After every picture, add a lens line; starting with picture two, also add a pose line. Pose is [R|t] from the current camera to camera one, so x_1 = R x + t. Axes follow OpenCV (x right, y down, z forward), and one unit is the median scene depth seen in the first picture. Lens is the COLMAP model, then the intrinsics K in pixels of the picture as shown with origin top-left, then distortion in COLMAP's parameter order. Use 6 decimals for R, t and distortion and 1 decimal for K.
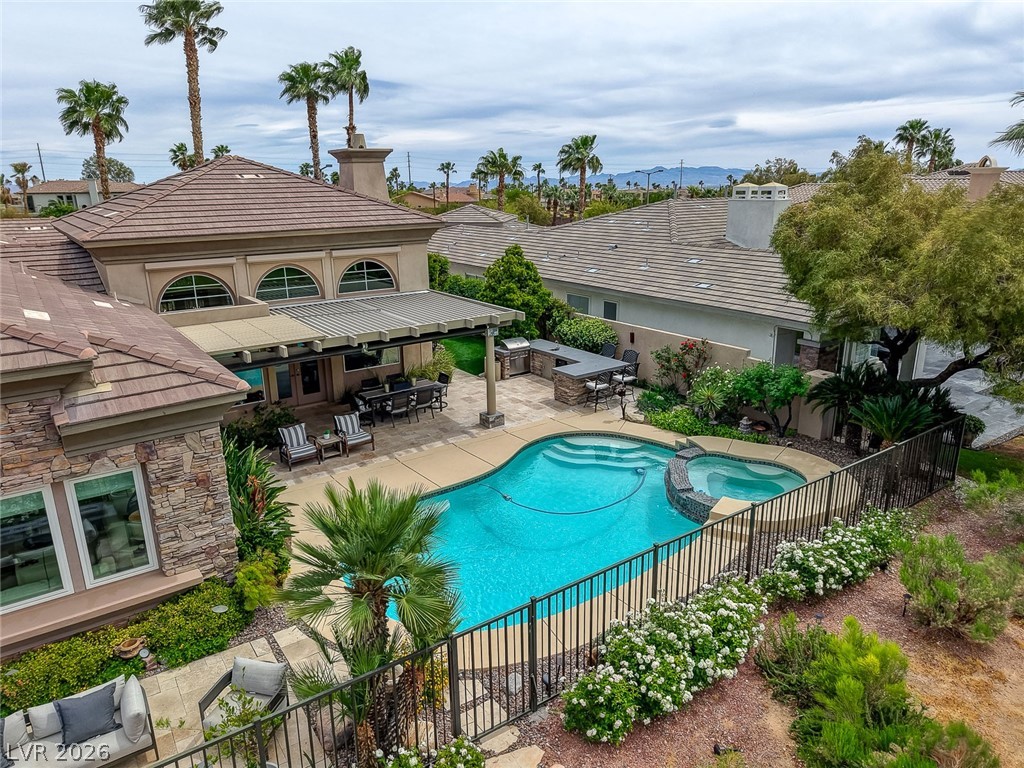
lens RADIAL K [[687.4, 0, 515.4], [0, 687.4, 381.0], [0, 0, 1]] dist [0.063397, -0.092563]
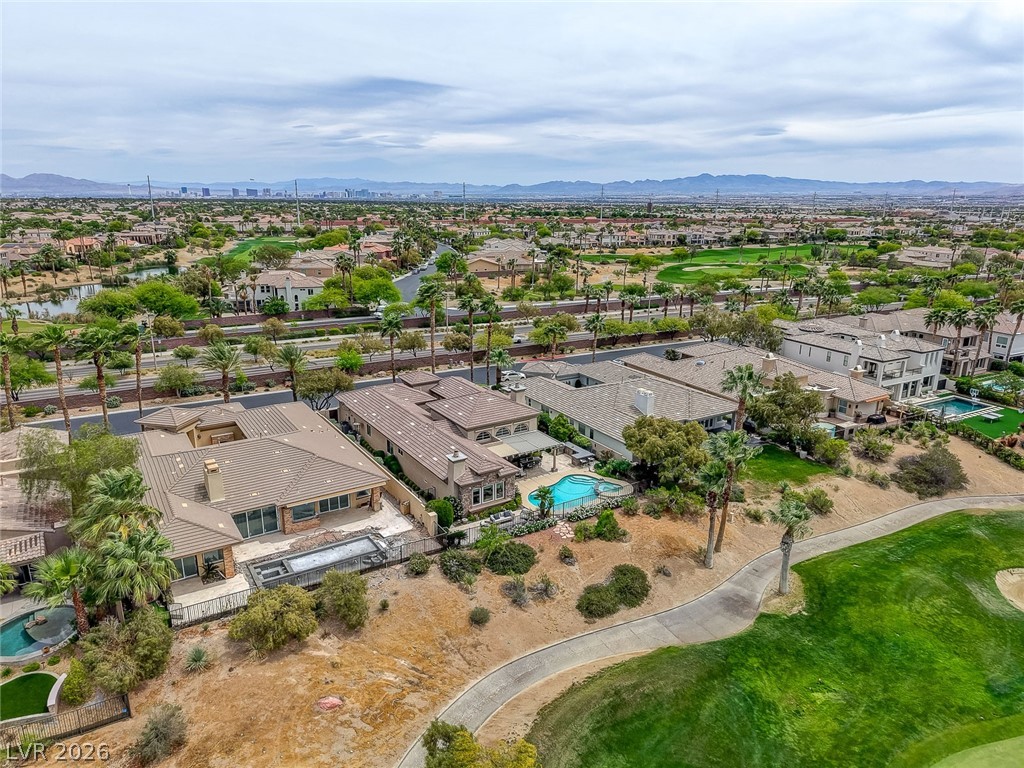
lens RADIAL K [[687.4, 0, 515.4], [0, 687.4, 381.0], [0, 0, 1]] dist [0.063397, -0.092563]
pose [[0.997868, 0.036374, -0.054187, -0.060632], [-0.036508, 0.999332, -0.001487, -0.417326], [0.054097, 0.003462, 0.998530, -2.791387]]
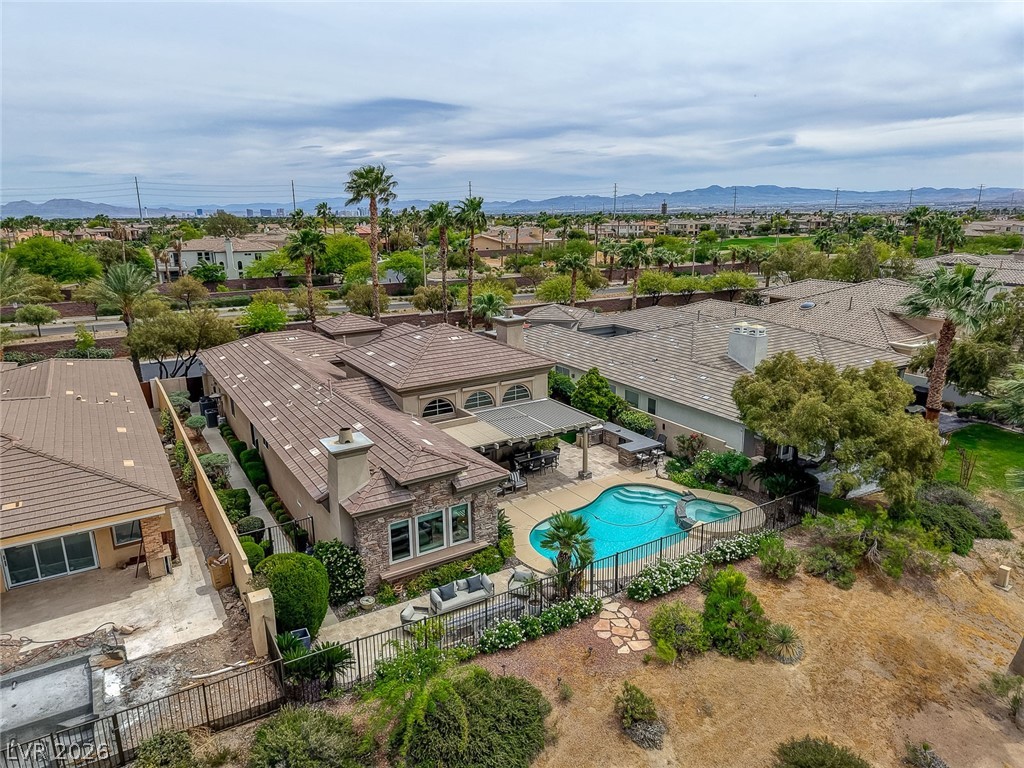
lens RADIAL K [[687.4, 0, 515.4], [0, 687.4, 381.0], [0, 0, 1]] dist [0.063397, -0.092563]
pose [[0.997130, 0.018662, -0.073367, -0.089141], [-0.020339, 0.999547, -0.022172, -0.151129], [0.072920, 0.023600, 0.997059, -0.870781]]
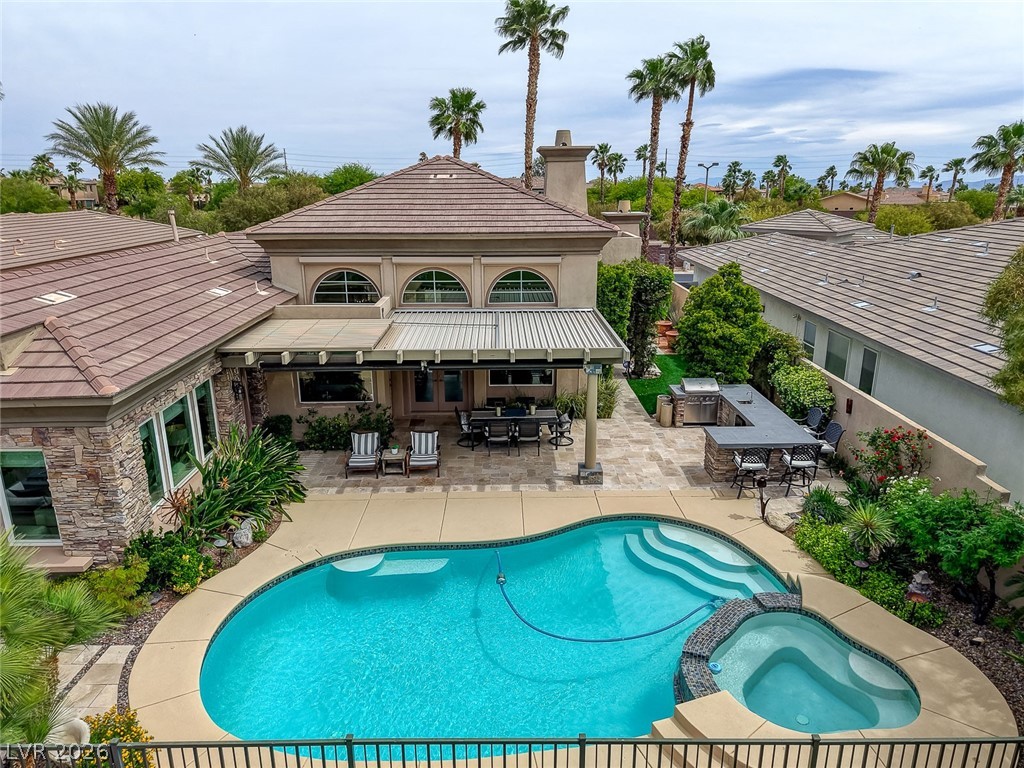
lens RADIAL K [[687.4, 0, 515.4], [0, 687.4, 381.0], [0, 0, 1]] dist [0.063397, -0.092563]
pose [[0.820410, 0.166847, -0.546890, 0.314684], [-0.165898, 0.984793, 0.051575, -0.078699], [0.547179, 0.048415, 0.835614, 0.254398]]
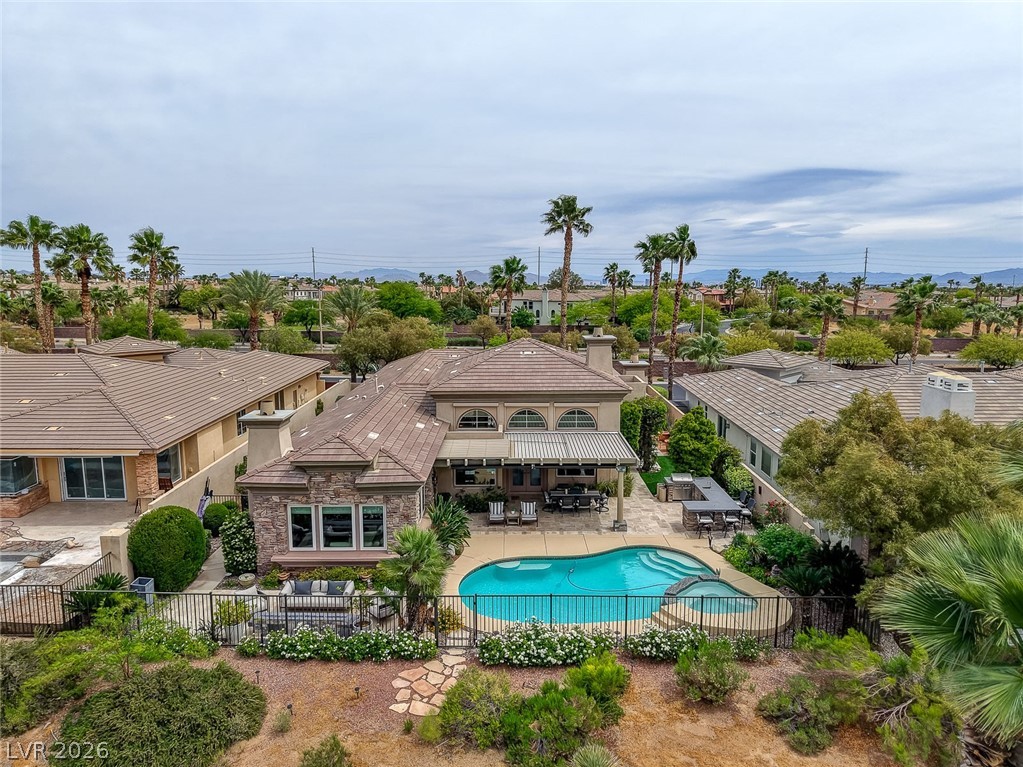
lens RADIAL K [[689.7, 0, 511.5], [0, 689.7, 383.5], [0, 0, 1]] dist [0.064379, -0.094664]
pose [[0.807810, 0.103049, -0.580366, 0.610108], [-0.171065, 0.983210, -0.063527, -0.111874], [0.564075, 0.150598, 0.811874, -0.409268]]
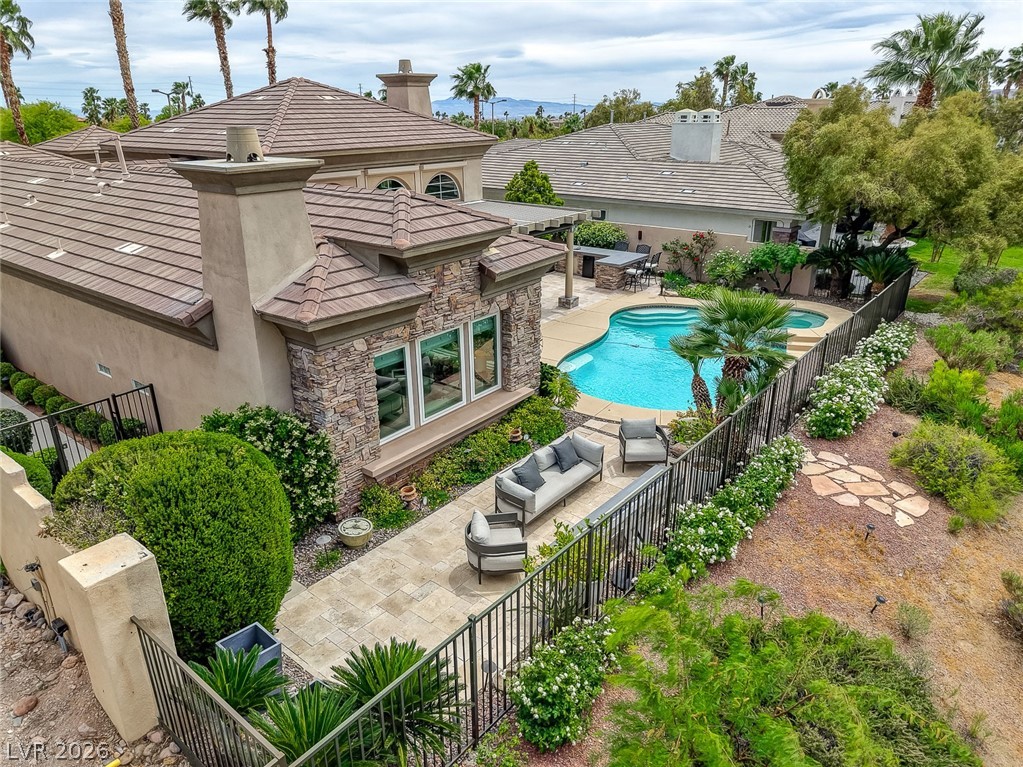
lens RADIAL K [[681.6, 0, 511.5], [0, 681.6, 383.5], [0, 0, 1]] dist [0.026579, -0.023366]
pose [[0.962319, -0.095417, 0.254633, -0.450853], [0.070413, 0.991914, 0.105584, 0.064321], [-0.262648, -0.083676, 0.961257, -0.168240]]
